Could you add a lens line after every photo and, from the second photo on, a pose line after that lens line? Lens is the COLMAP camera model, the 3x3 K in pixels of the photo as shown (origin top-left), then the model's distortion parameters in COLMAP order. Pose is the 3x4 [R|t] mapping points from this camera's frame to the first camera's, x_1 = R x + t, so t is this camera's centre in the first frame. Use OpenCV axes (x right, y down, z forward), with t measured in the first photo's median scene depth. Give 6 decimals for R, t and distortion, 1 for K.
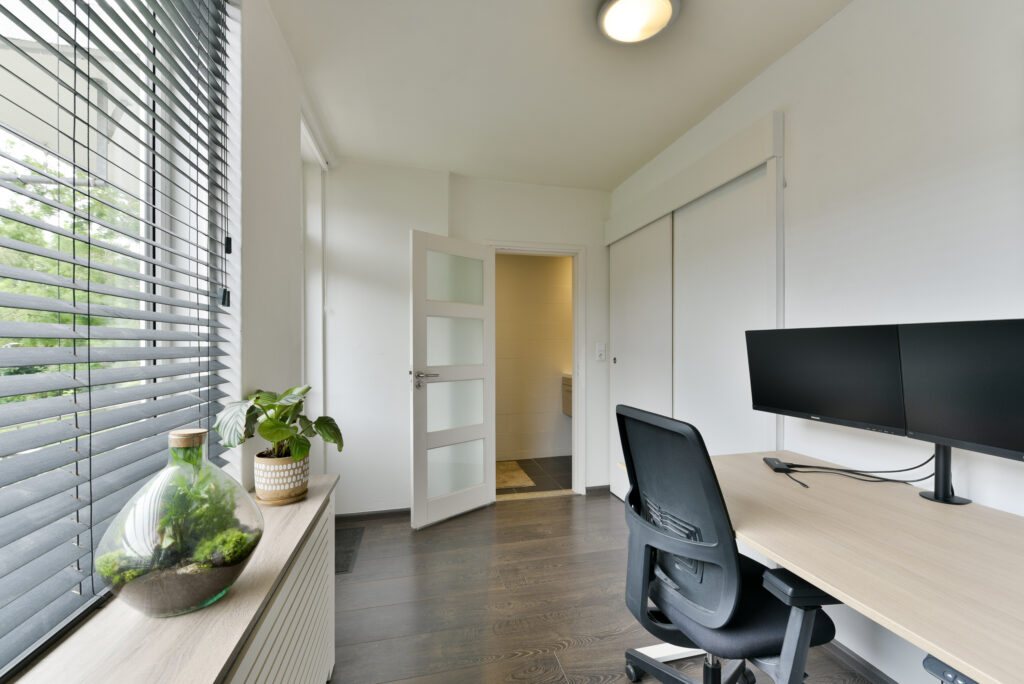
lens RADIAL K [[417.2, 0, 515.3], [0, 417.2, 350.0], [0, 0, 1]] dist [-0.001547, -0.000278]
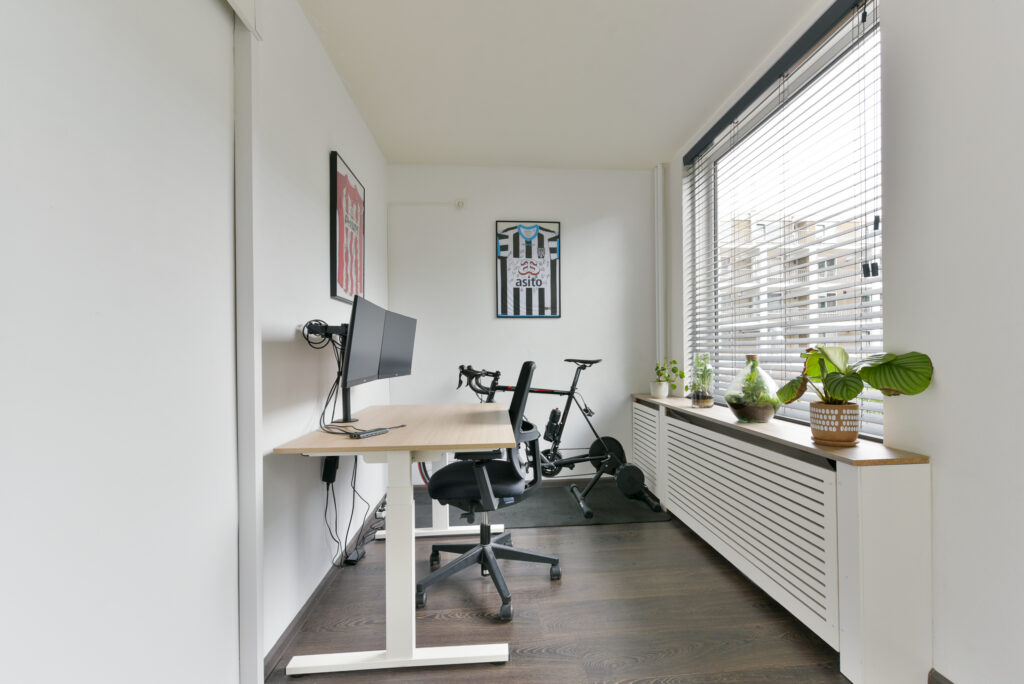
lens RADIAL K [[460.6, 0, 516.0], [0, 460.6, 352.4], [0, 0, 1]] dist [-0.001542, -0.000266]
pose [[-0.985783, 0.010451, 0.167696, 0.079468], [0.012550, 0.999856, 0.011461, 0.069820], [-0.167552, 0.013402, -0.985772, 2.032919]]
